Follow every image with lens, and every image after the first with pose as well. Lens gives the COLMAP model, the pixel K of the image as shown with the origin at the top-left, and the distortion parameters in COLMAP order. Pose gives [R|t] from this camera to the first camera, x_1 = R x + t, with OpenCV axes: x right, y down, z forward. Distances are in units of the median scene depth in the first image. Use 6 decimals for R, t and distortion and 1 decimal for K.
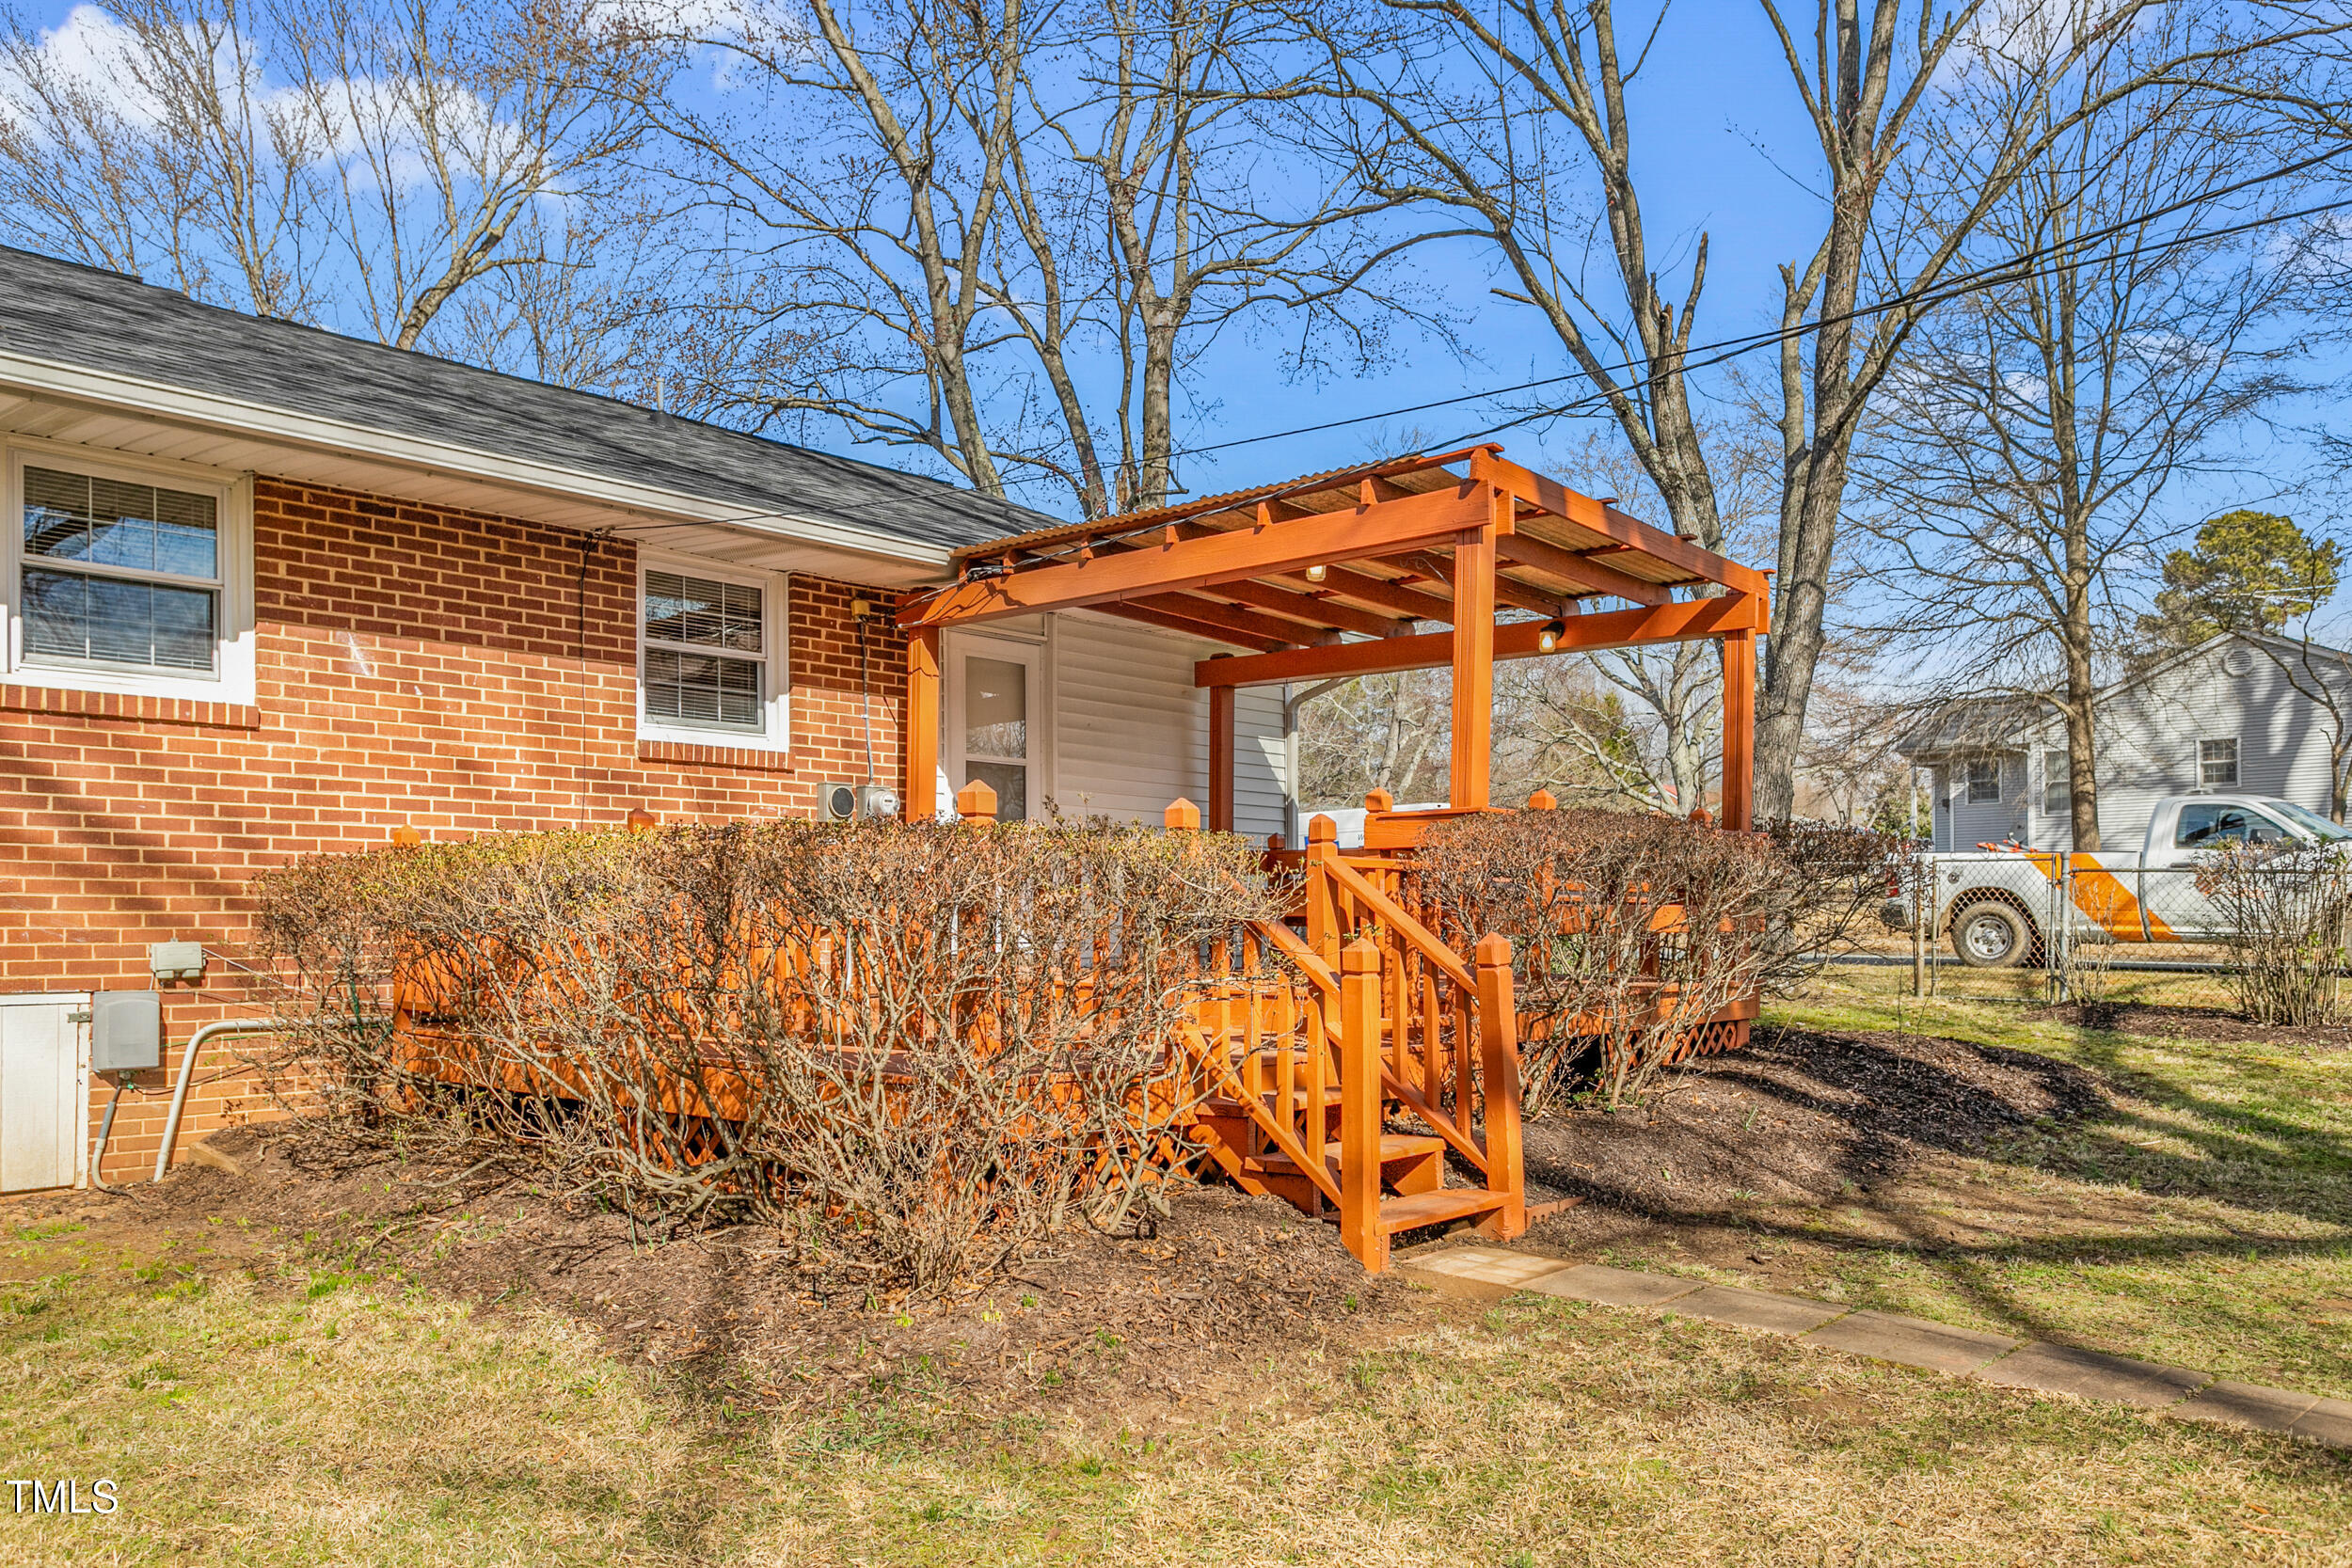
lens RADIAL K [[1745.6, 0, 1179.1], [0, 1745.6, 900.6], [0, 0, 1]] dist [0.015239, -0.003734]
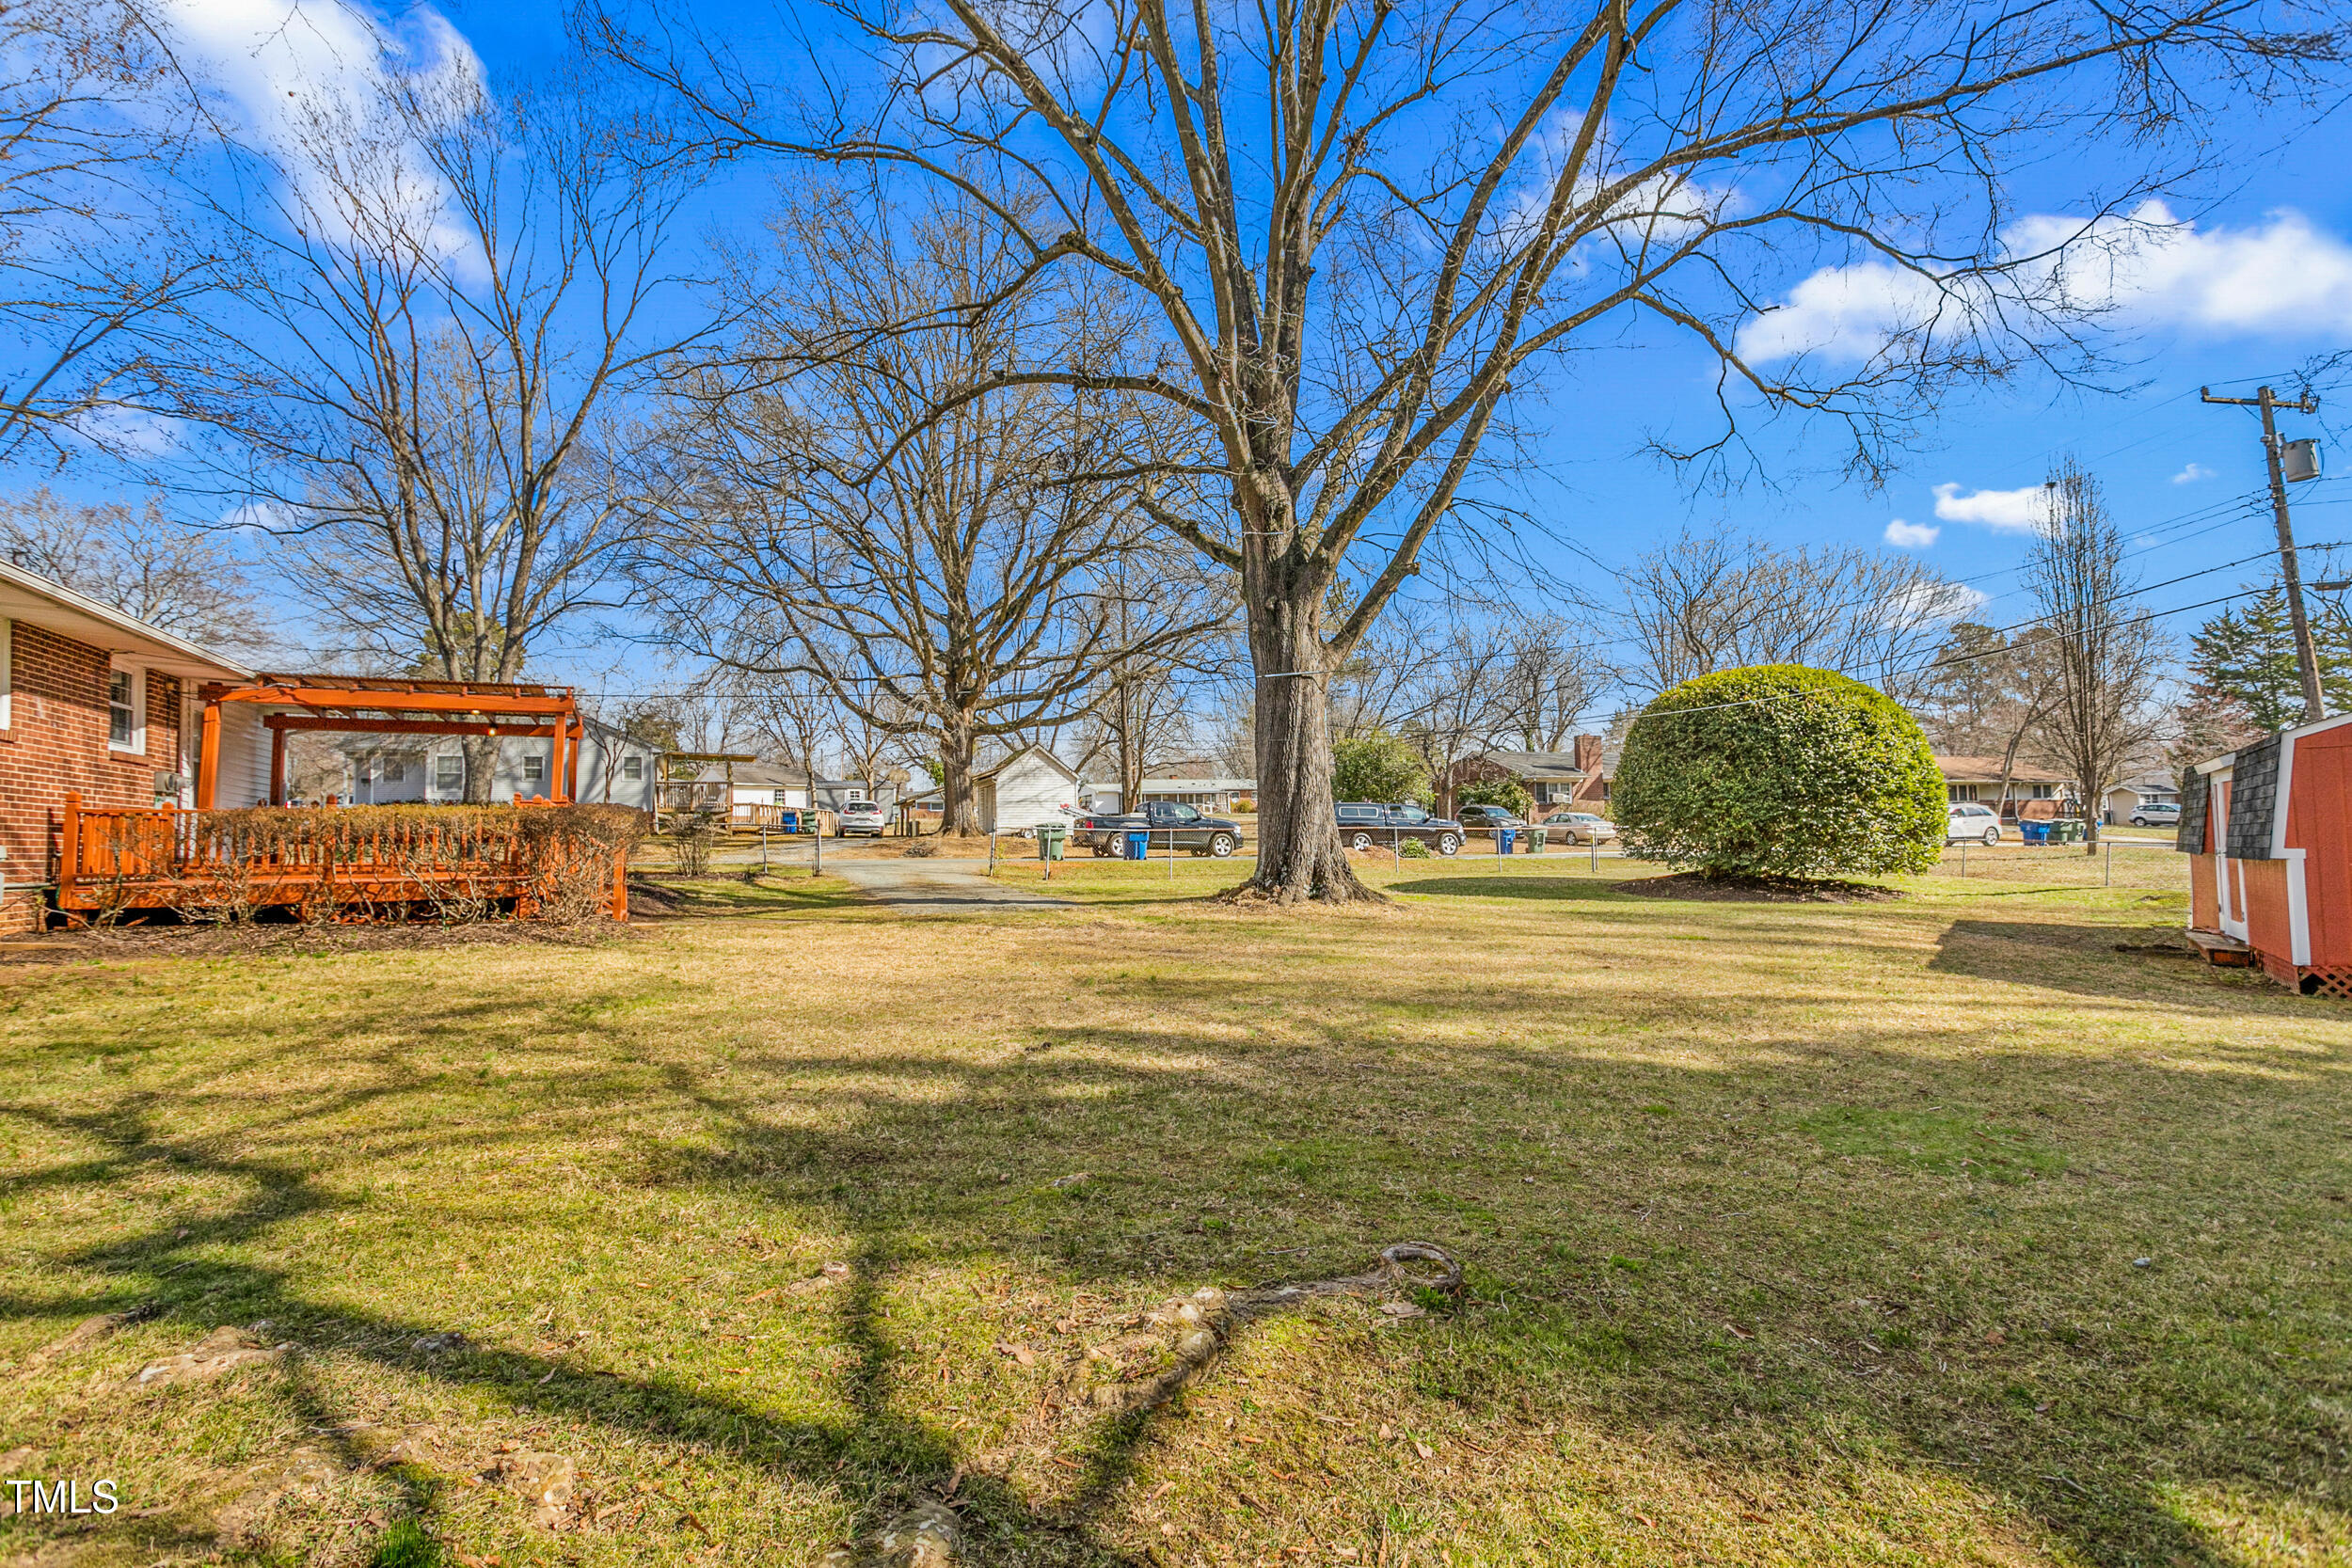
lens RADIAL K [[1133.9, 0, 1166.7], [0, 1133.9, 801.7], [0, 0, 1]] dist [-0.002755, -0.000086]
pose [[0.414217, 0.027447, 0.909764, -0.895451], [0.005447, 0.999453, -0.032633, 0.014693], [-0.910162, 0.018473, 0.413841, -0.588505]]
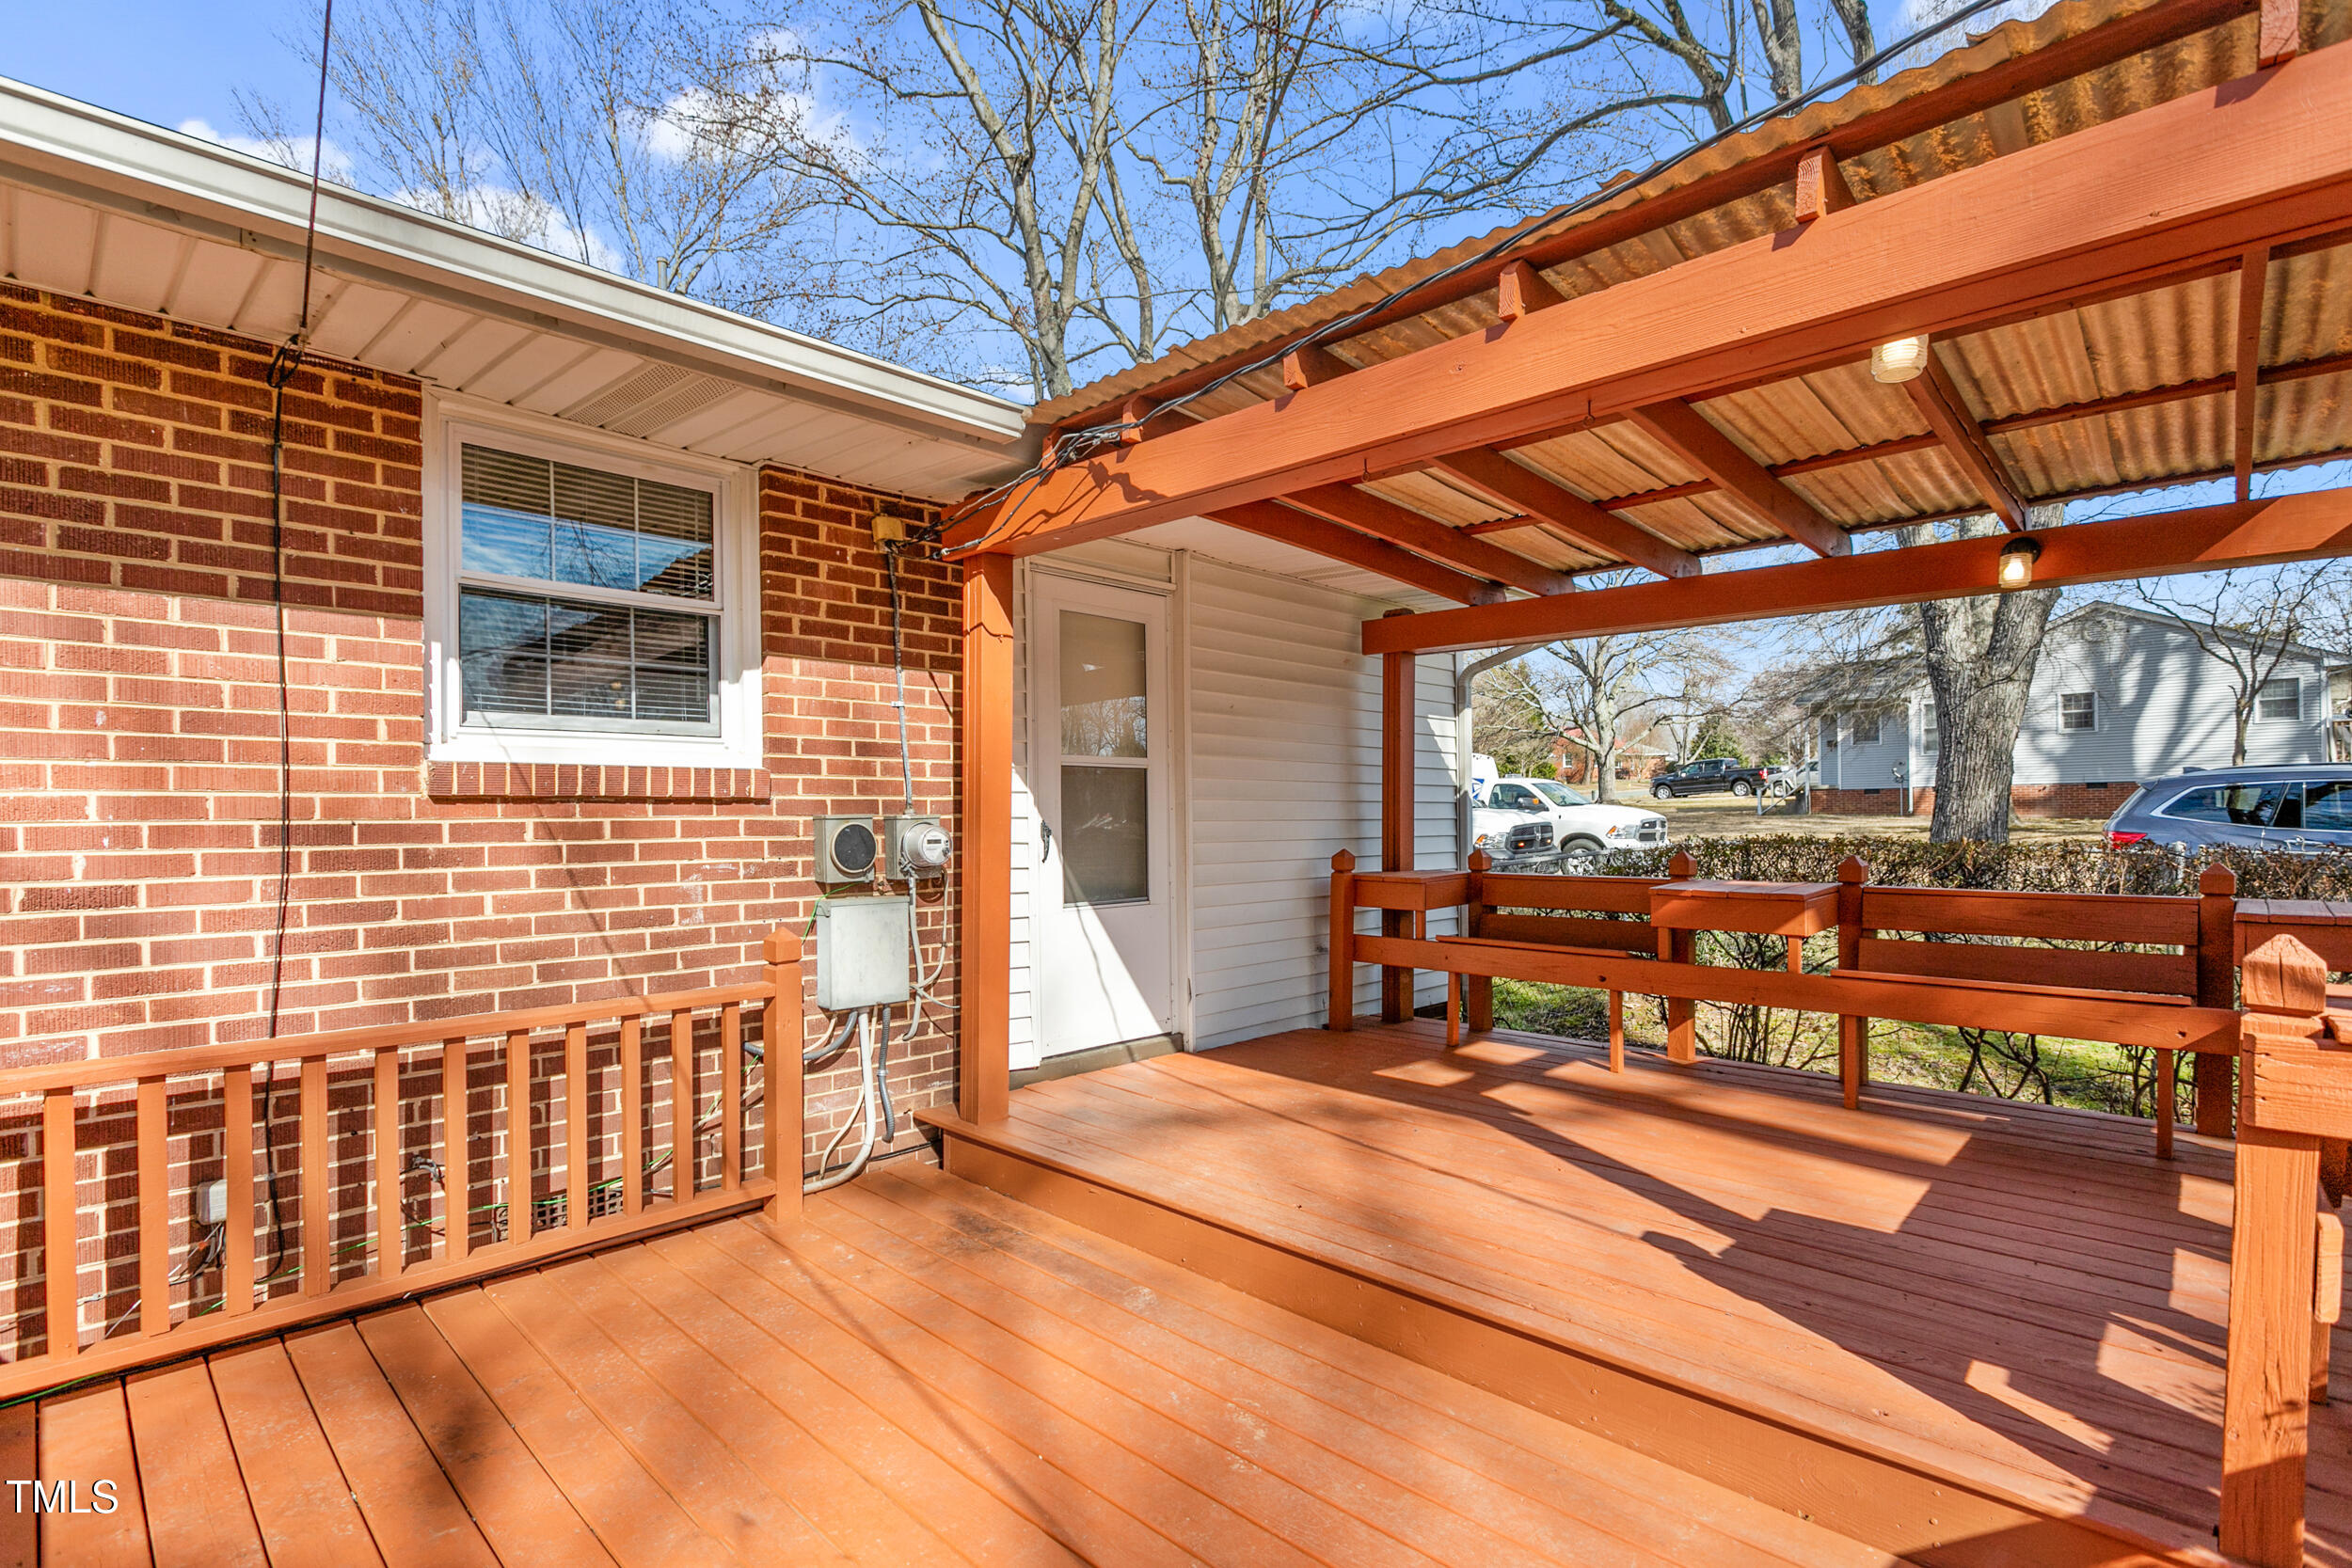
lens RADIAL K [[1133.9, 0, 1166.7], [0, 1133.9, 801.7], [0, 0, 1]] dist [-0.002755, -0.000086]
pose [[0.999186, -0.006603, -0.039799, -0.068576], [0.006652, 0.999977, 0.001099, -0.071151], [0.039791, -0.001363, 0.999207, 0.605577]]
